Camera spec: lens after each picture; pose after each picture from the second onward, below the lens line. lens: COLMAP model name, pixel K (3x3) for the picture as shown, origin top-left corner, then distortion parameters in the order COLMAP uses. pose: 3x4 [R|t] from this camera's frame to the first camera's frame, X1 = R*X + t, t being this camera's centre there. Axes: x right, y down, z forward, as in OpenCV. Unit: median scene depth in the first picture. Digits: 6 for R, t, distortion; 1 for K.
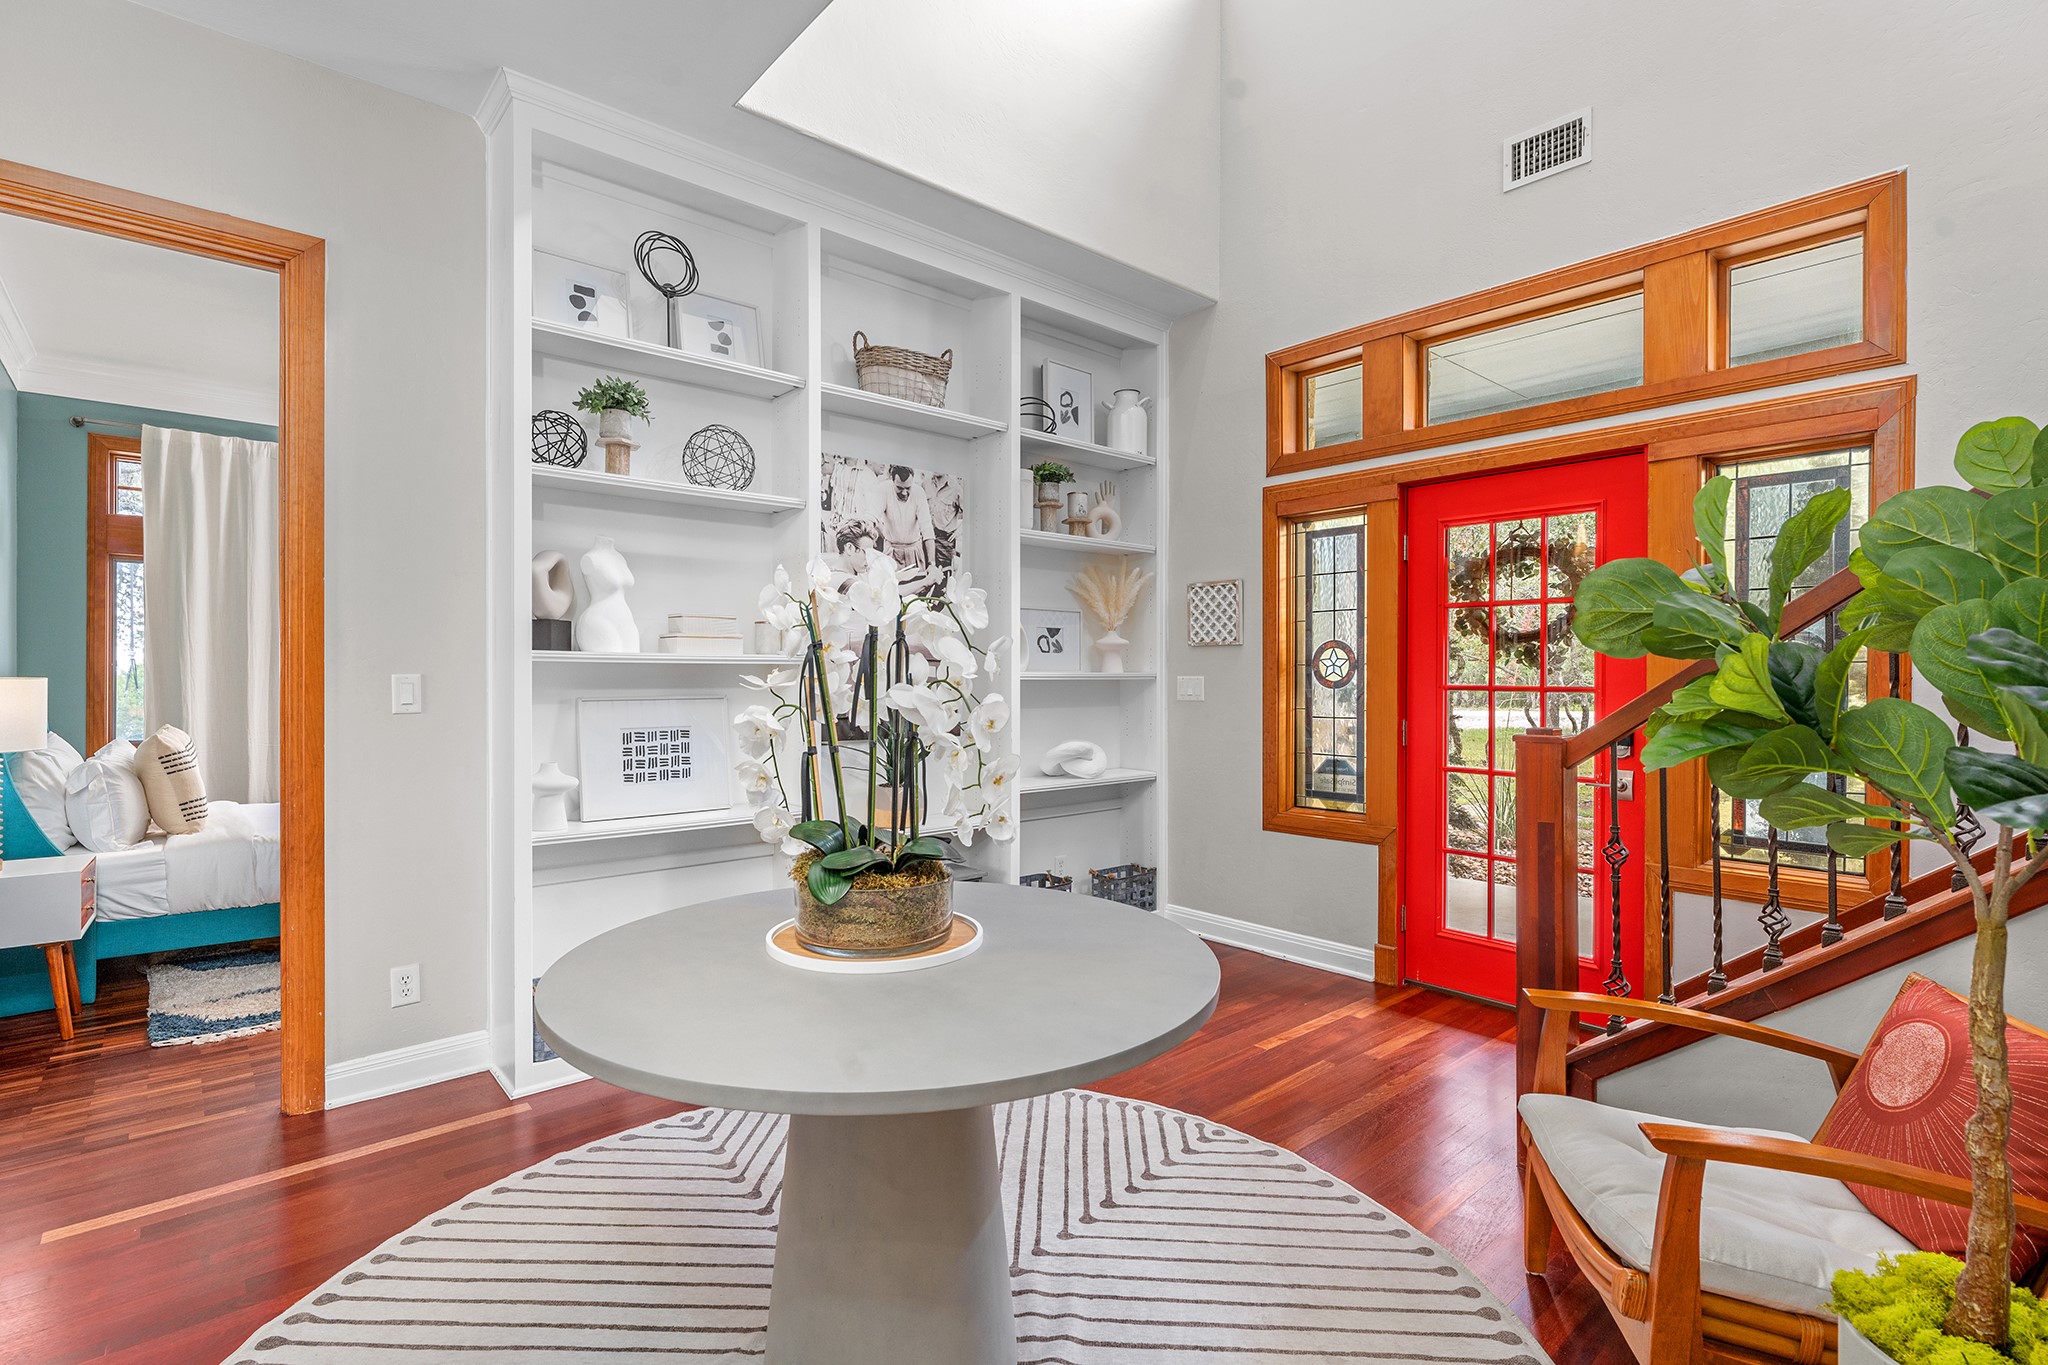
lens RADIAL K [[965.2, 0, 1024.0], [0, 965.2, 682.5], [0, 0, 1]] dist [0.002052, 0.000177]
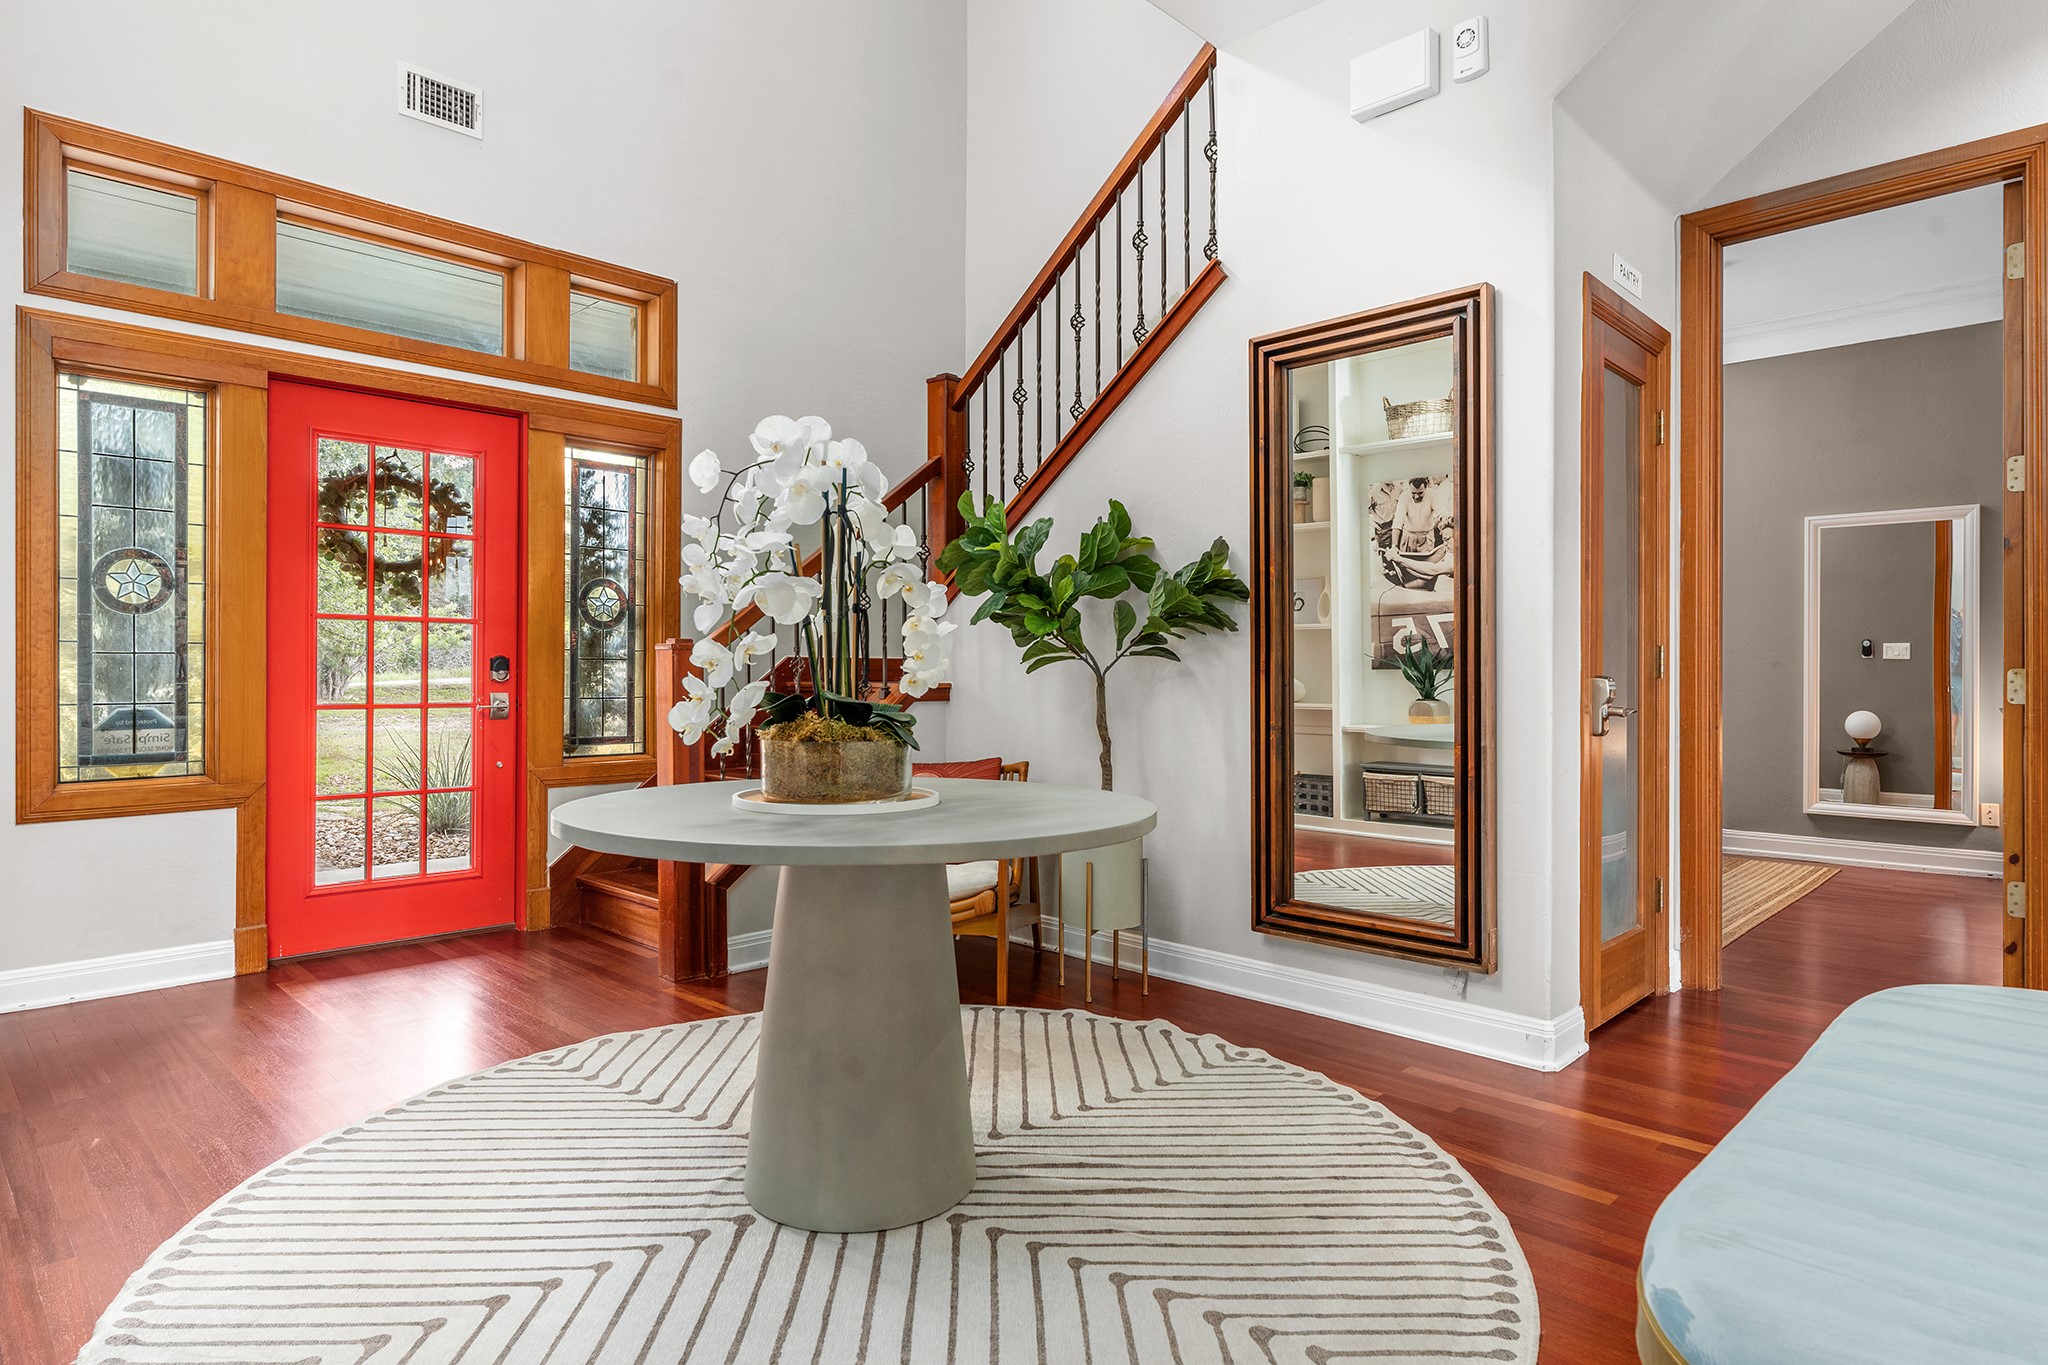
lens RADIAL K [[1143.4, 0, 1024.0], [0, 1143.4, 682.5], [0, 0, 1]] dist [-0.003302, -0.000494]
pose [[-0.072572, -0.011548, 0.997296, -0.664523], [0.007269, 0.999900, 0.012107, 0.058786], [-0.997337, 0.008128, -0.072481, 0.422027]]
